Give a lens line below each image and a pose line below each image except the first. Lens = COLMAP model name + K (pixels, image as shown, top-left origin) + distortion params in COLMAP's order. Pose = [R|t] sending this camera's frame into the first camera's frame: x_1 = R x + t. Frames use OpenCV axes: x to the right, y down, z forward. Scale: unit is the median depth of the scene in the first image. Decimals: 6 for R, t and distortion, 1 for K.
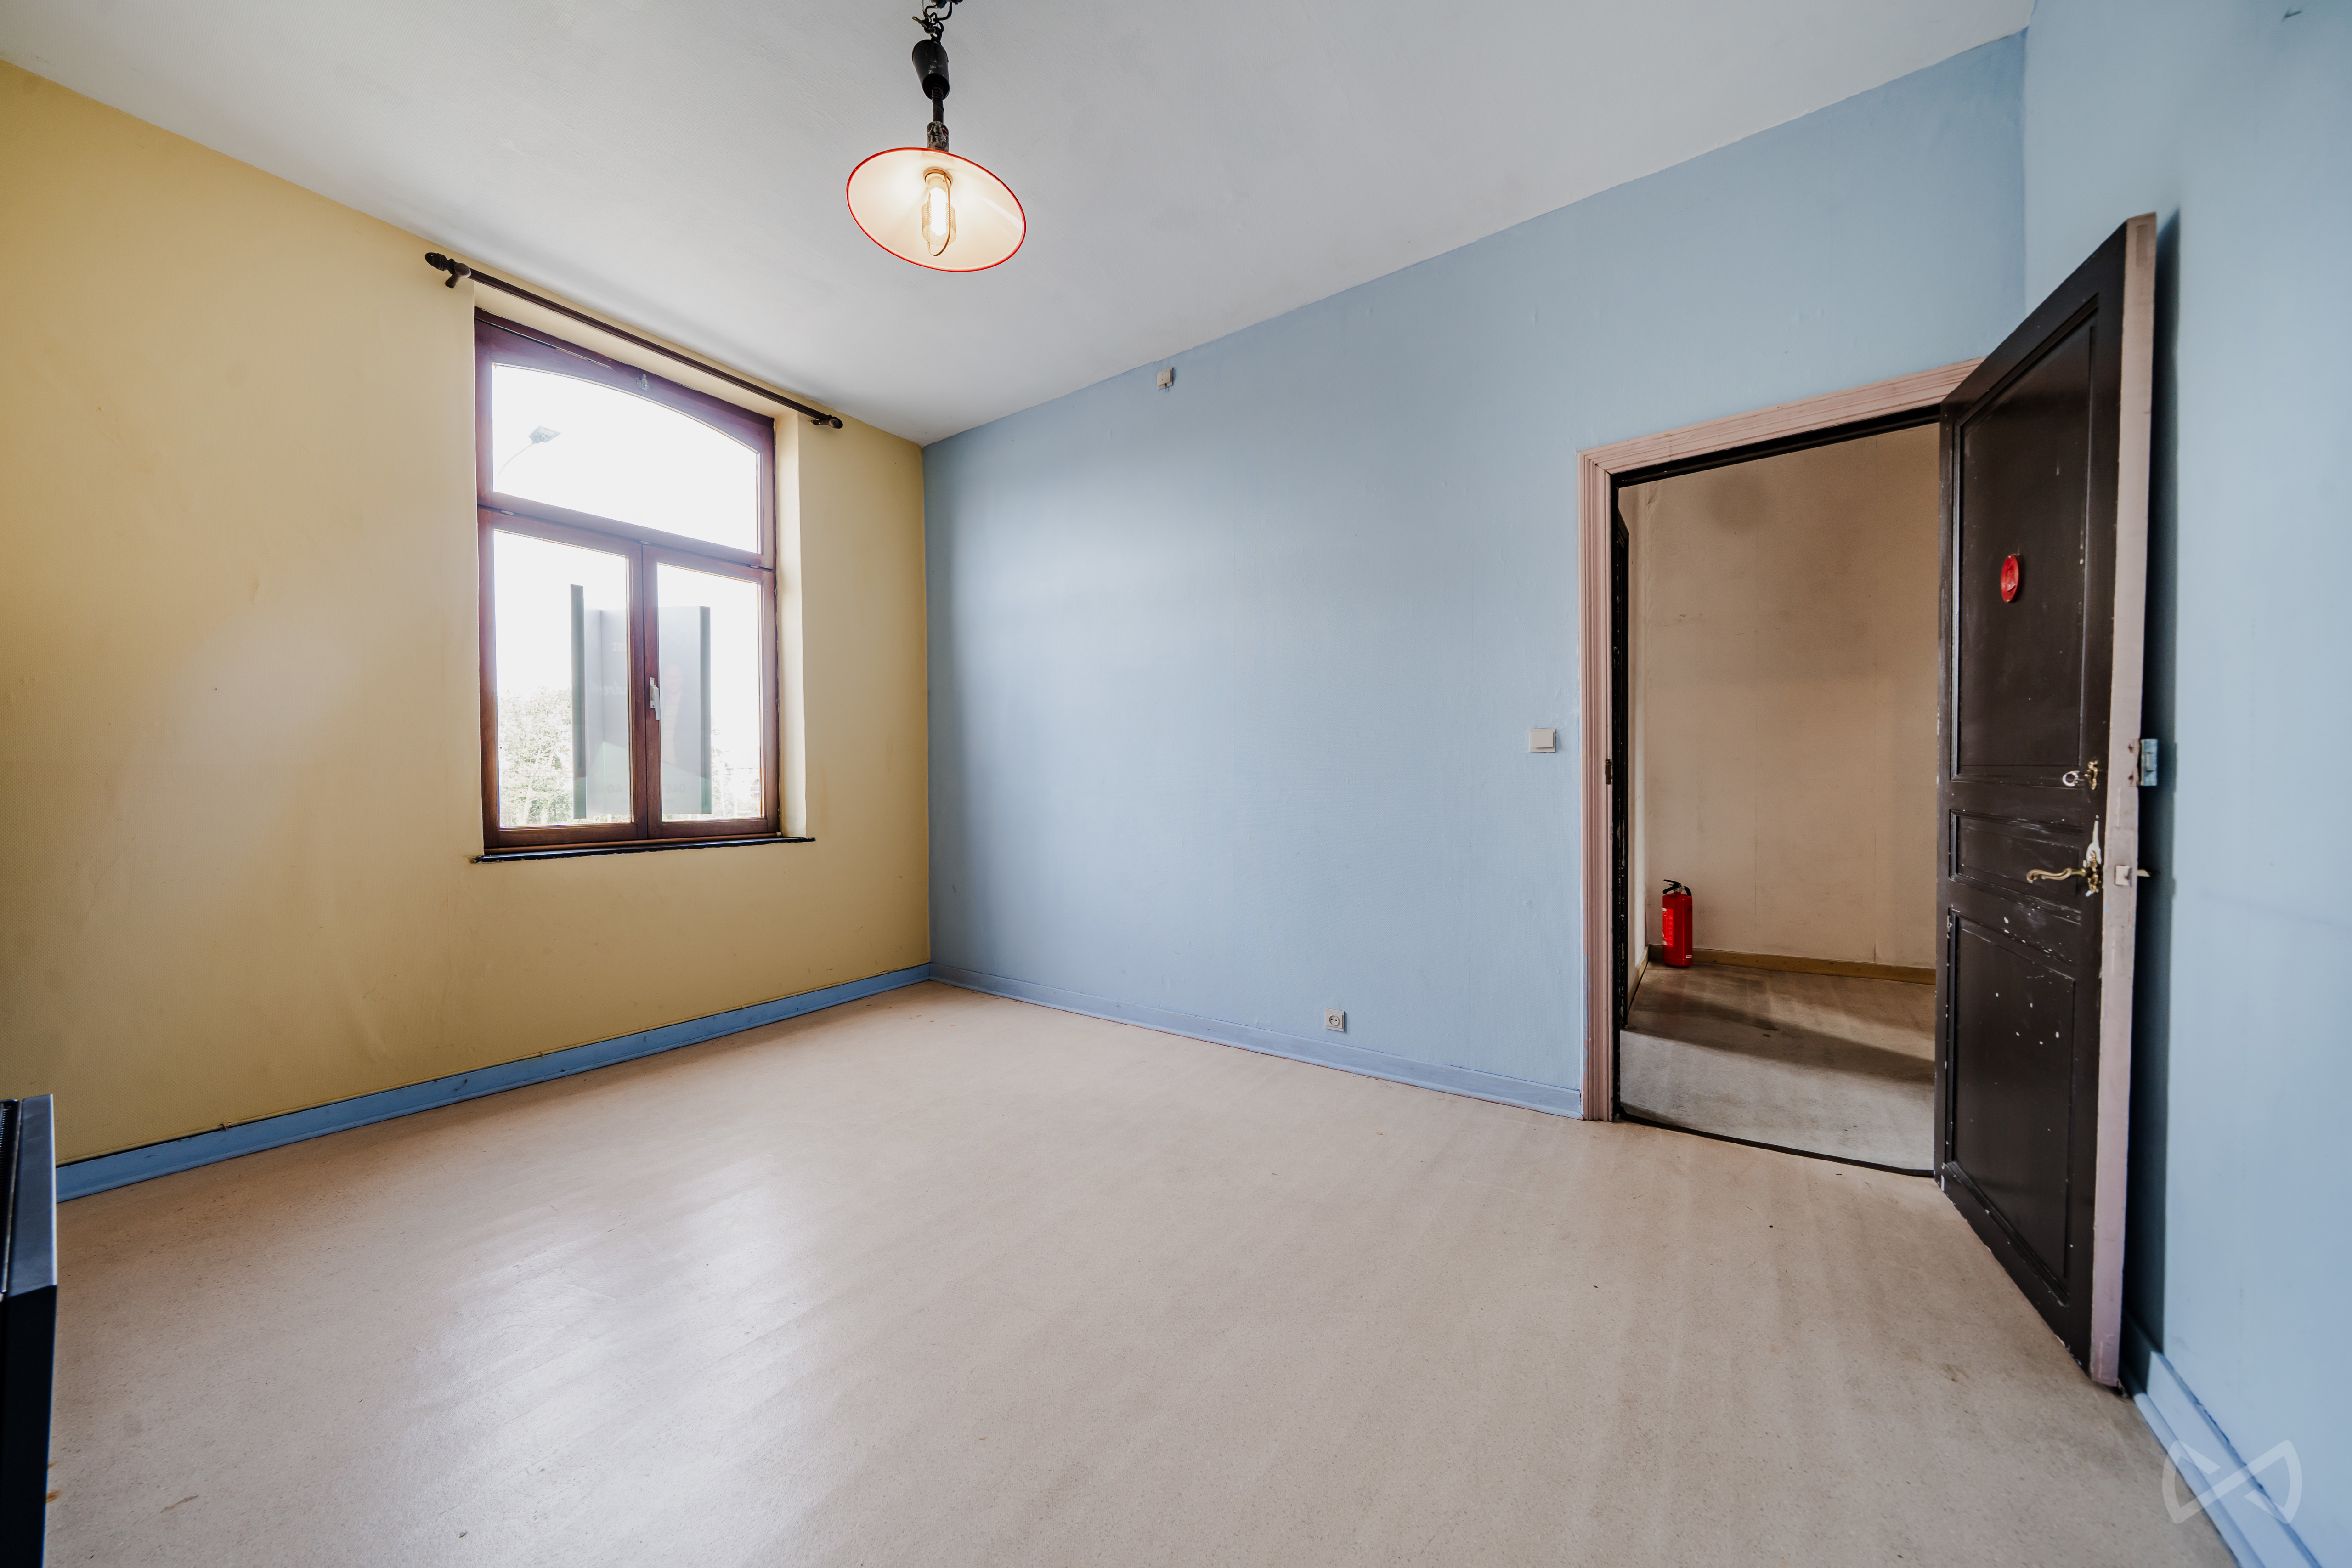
lens RADIAL K [[805.0, 0, 1180.2], [0, 805.0, 790.4], [0, 0, 1]] dist [-0.001028, -0.000036]
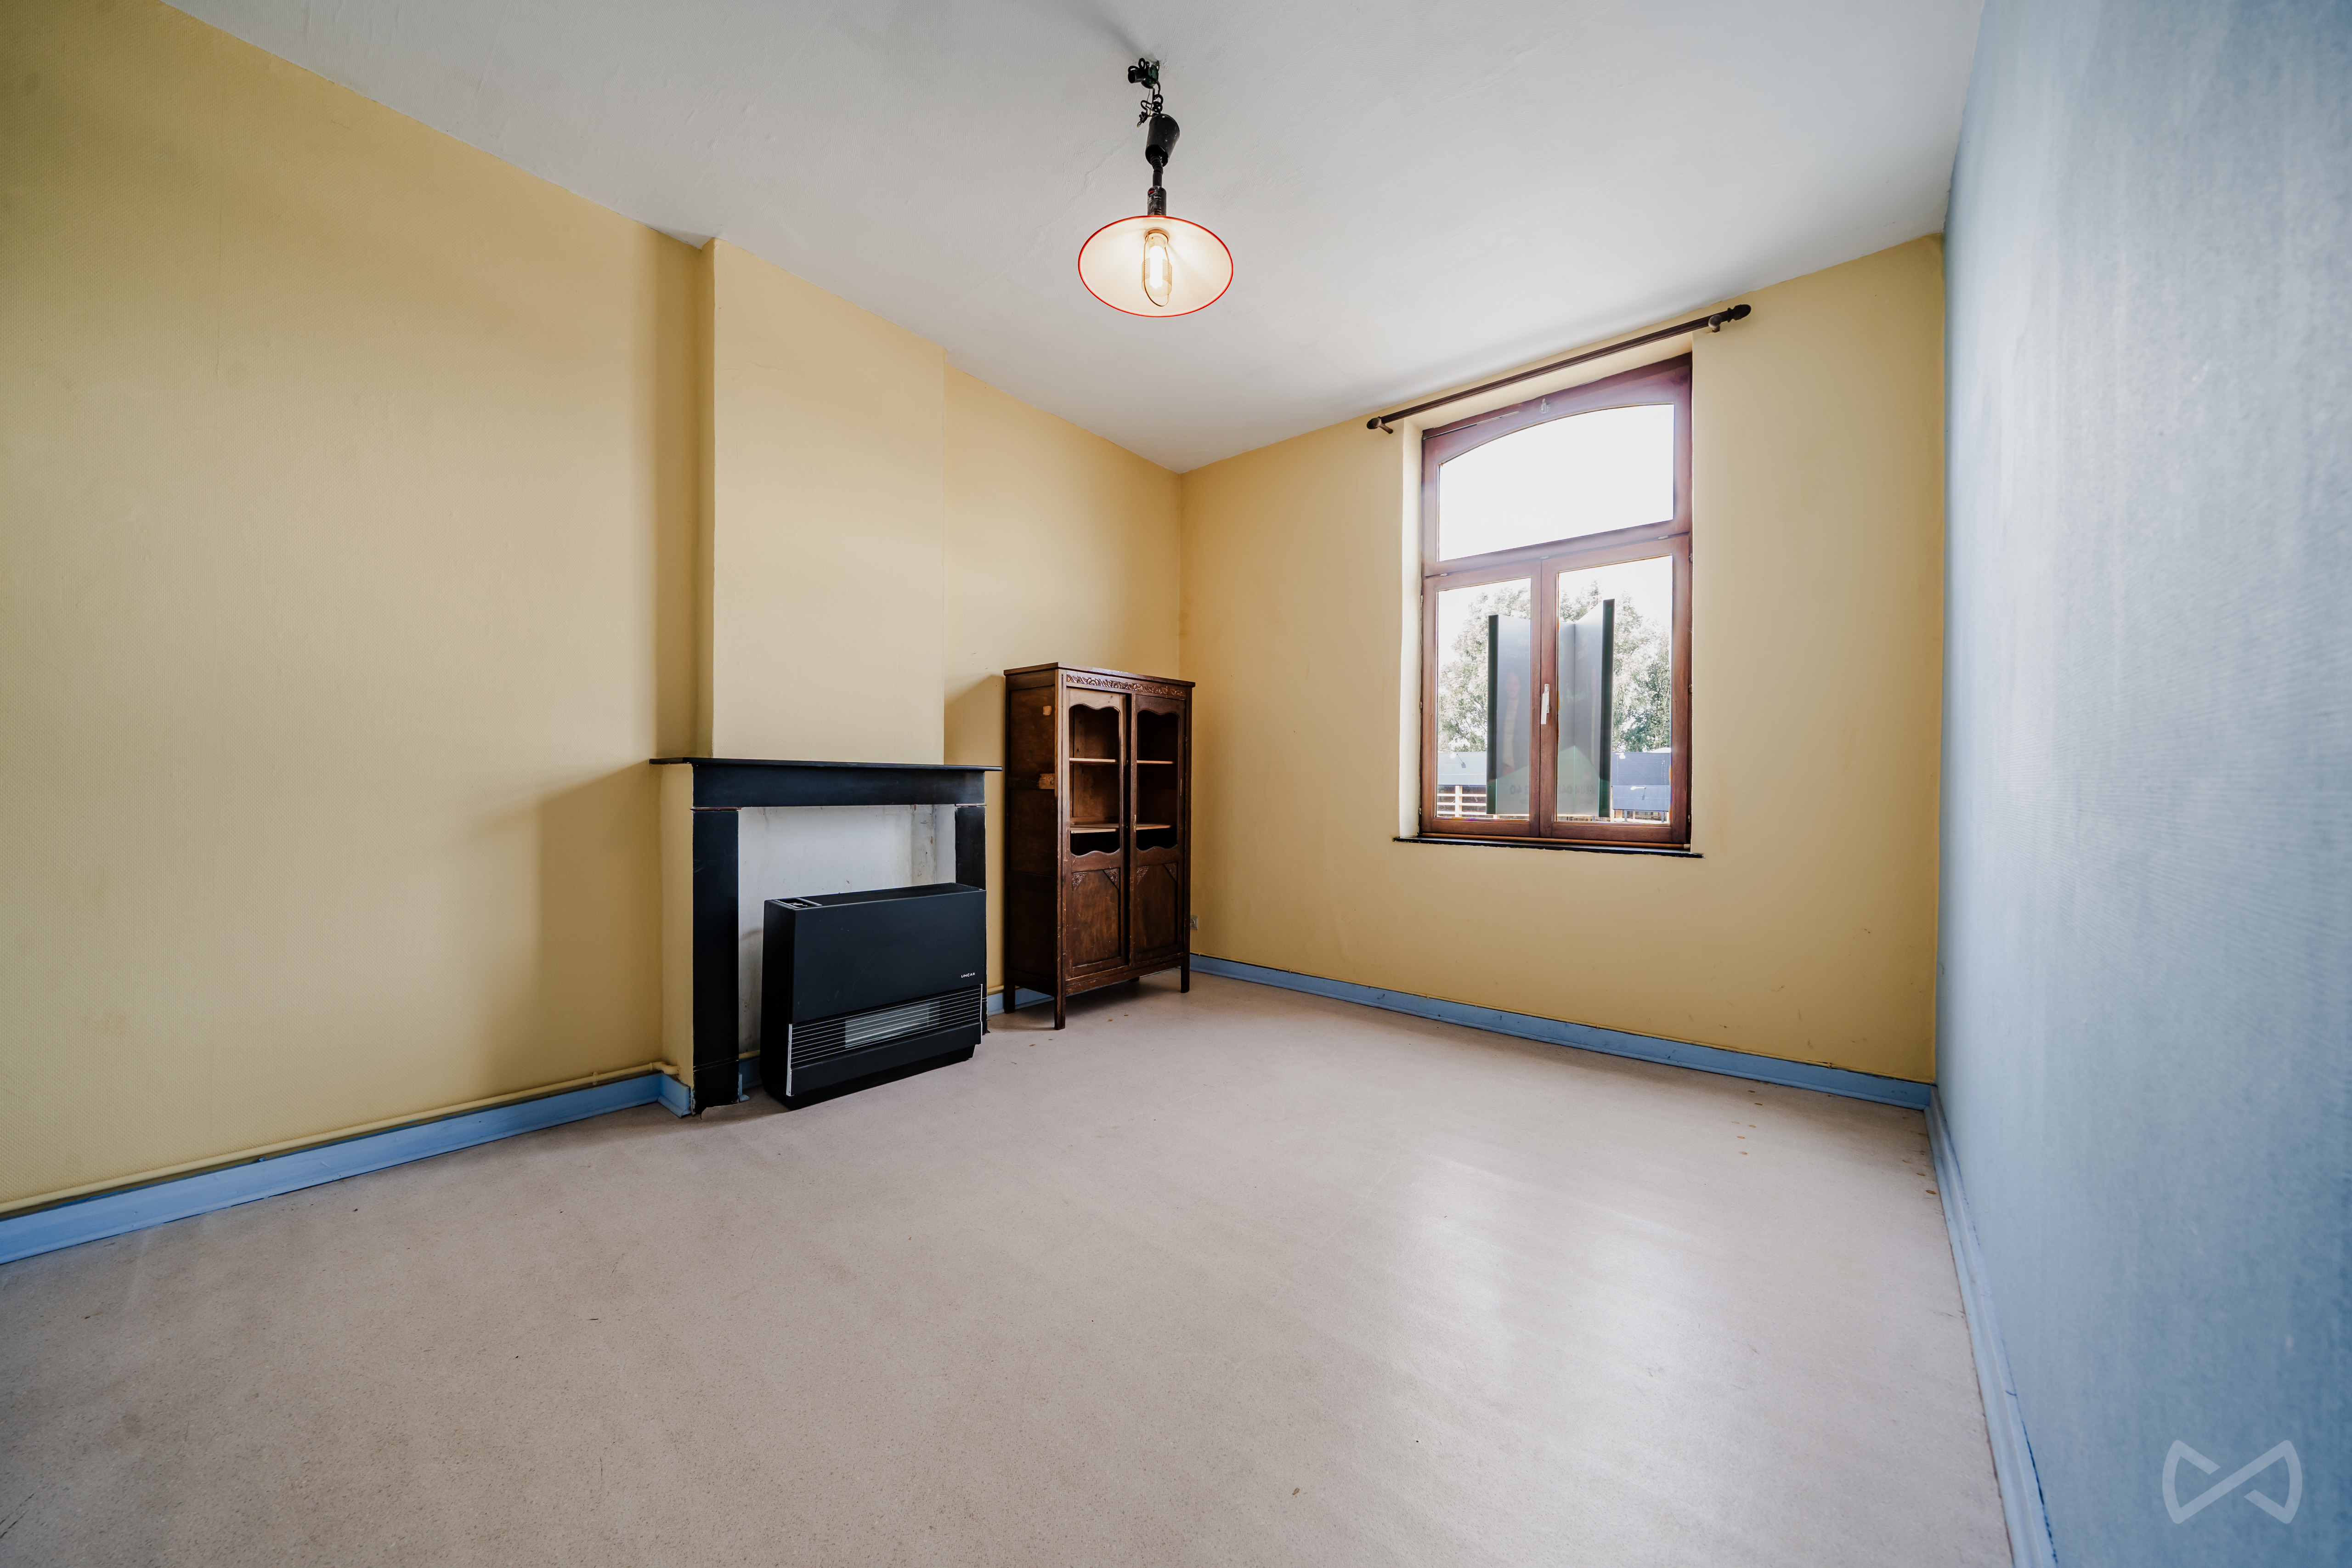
lens RADIAL K [[805.0, 0, 1180.2], [0, 805.0, 790.4], [0, 0, 1]] dist [-0.001028, -0.000036]
pose [[-0.107289, 0.012200, -0.994153, 0.443527], [-0.014200, 0.999804, 0.013802, -0.009244], [0.994126, 0.015598, -0.107095, 0.640177]]
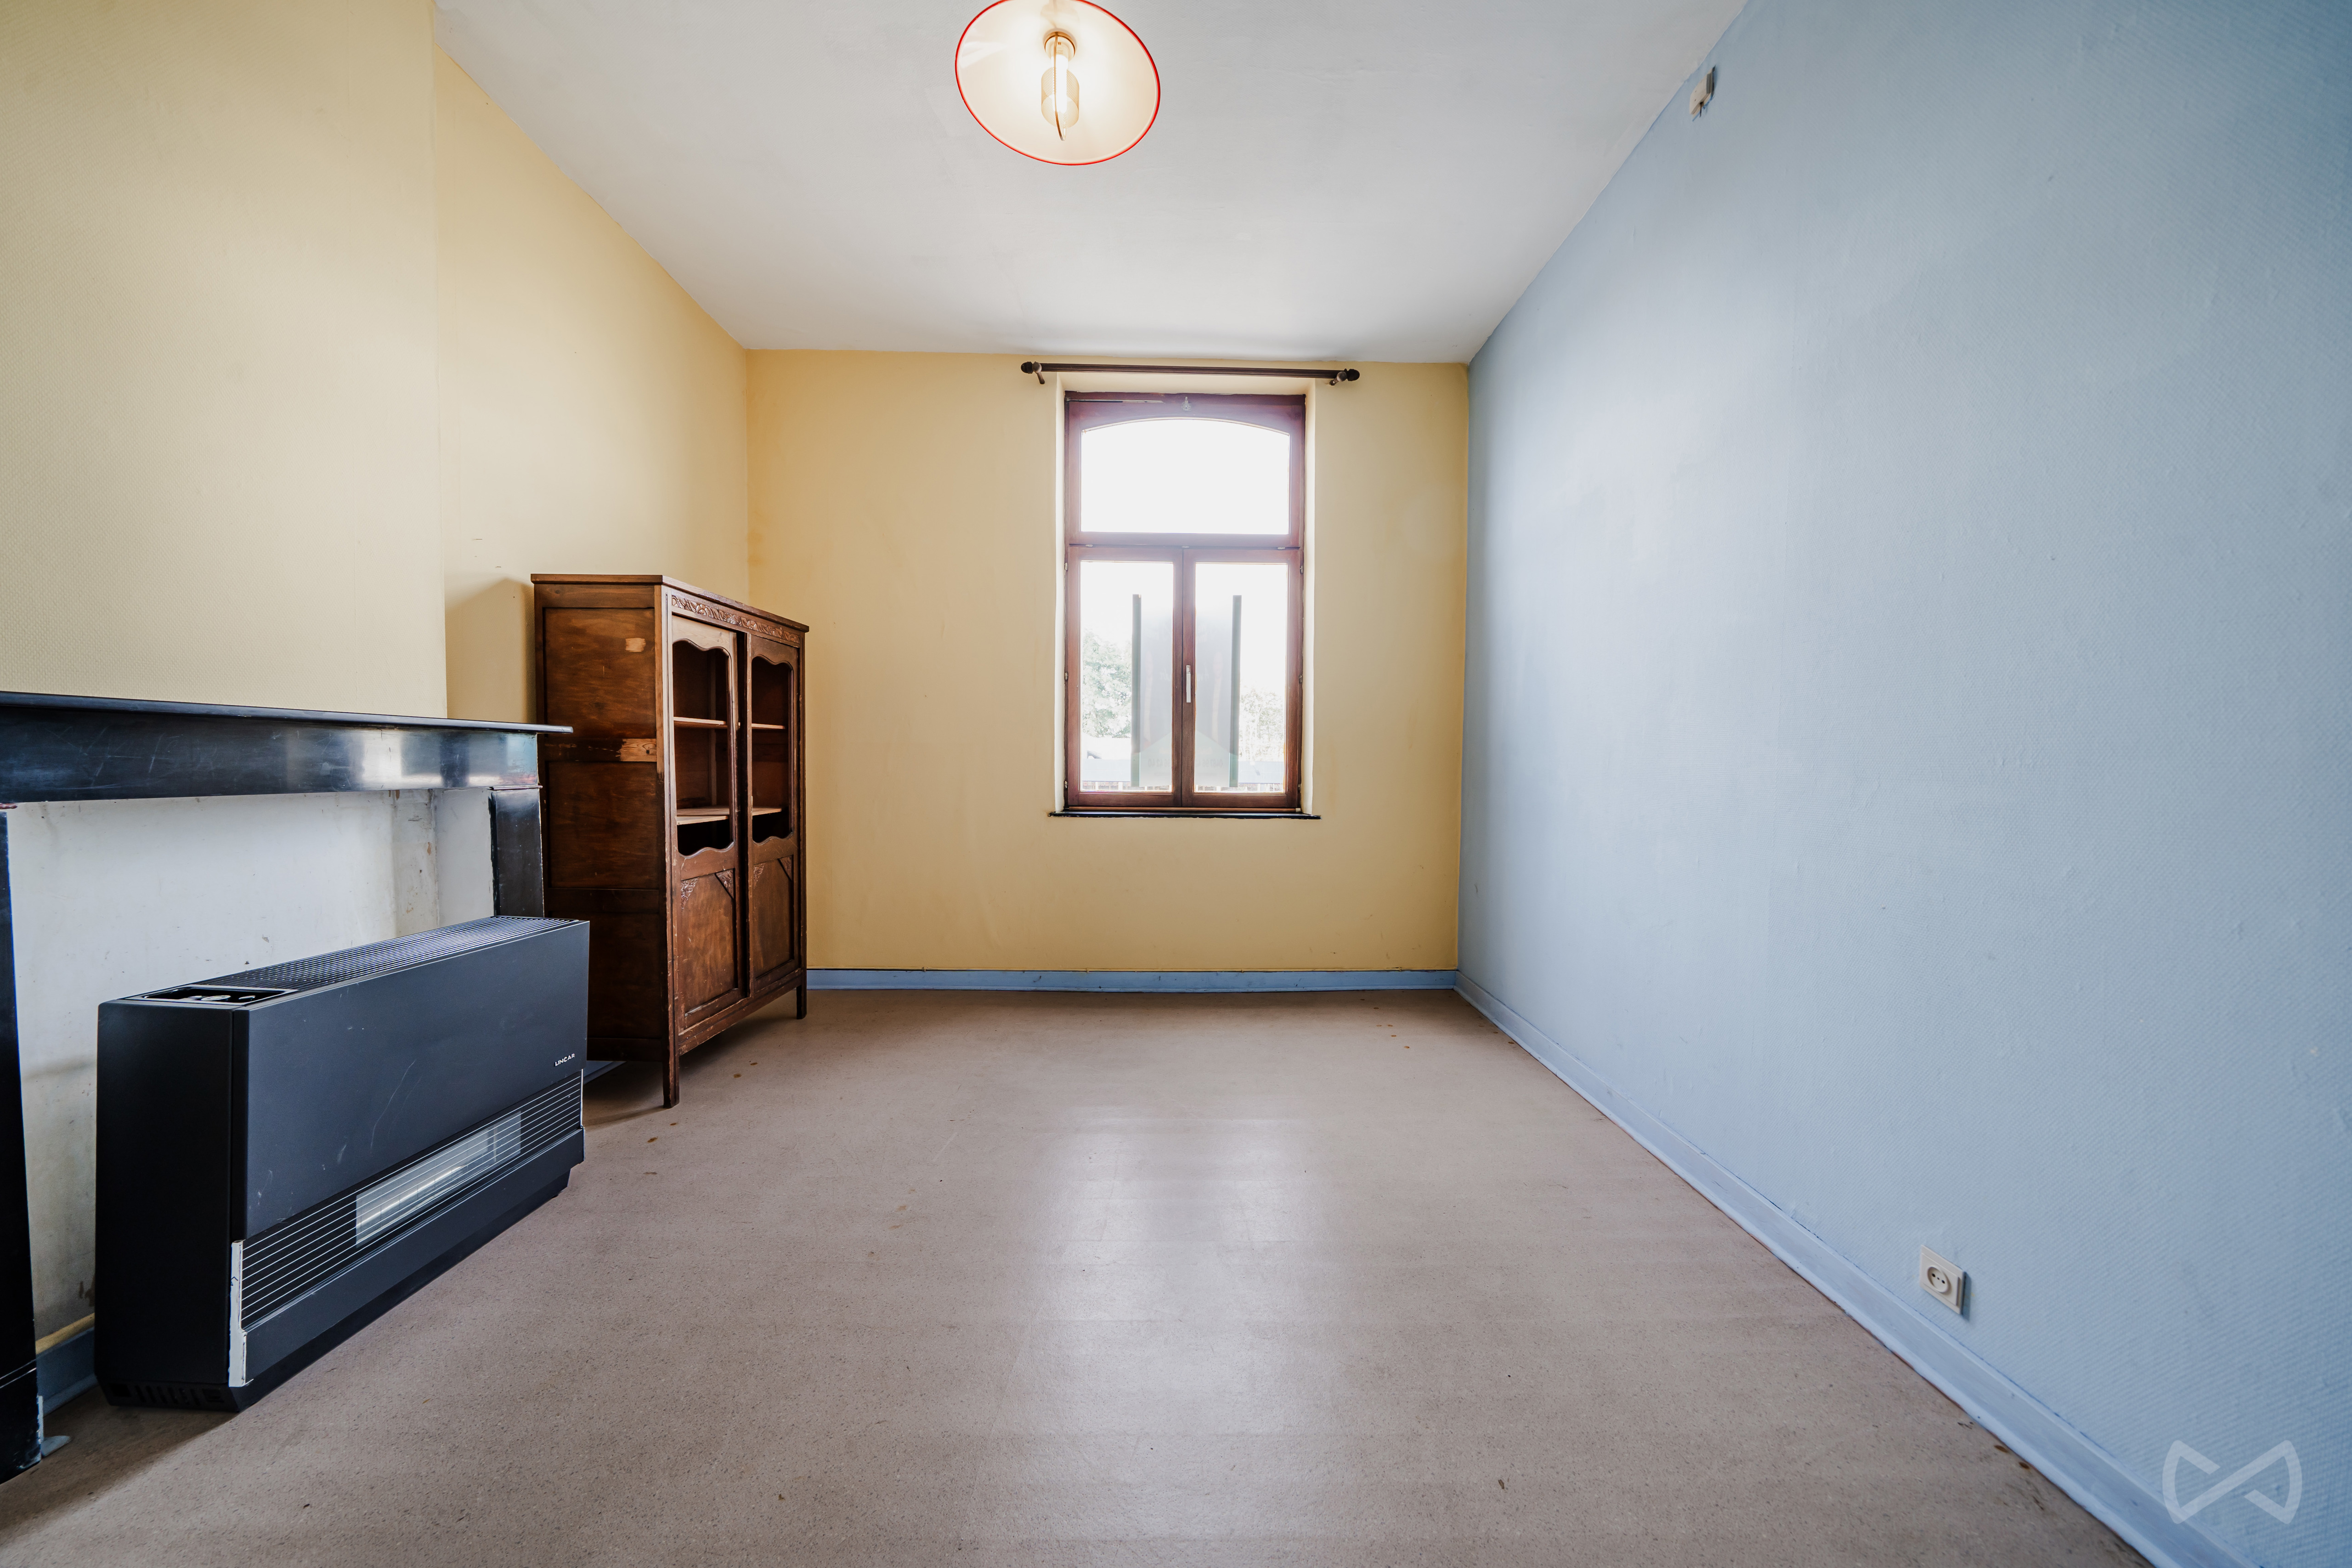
lens RADIAL K [[805.0, 0, 1180.2], [0, 805.0, 790.4], [0, 0, 1]] dist [-0.001028, -0.000036]
pose [[0.575694, 0.040217, -0.816676, 0.274113], [-0.020123, 0.999184, 0.035019, -0.003174], [0.817418, -0.003726, 0.576034, 0.335631]]
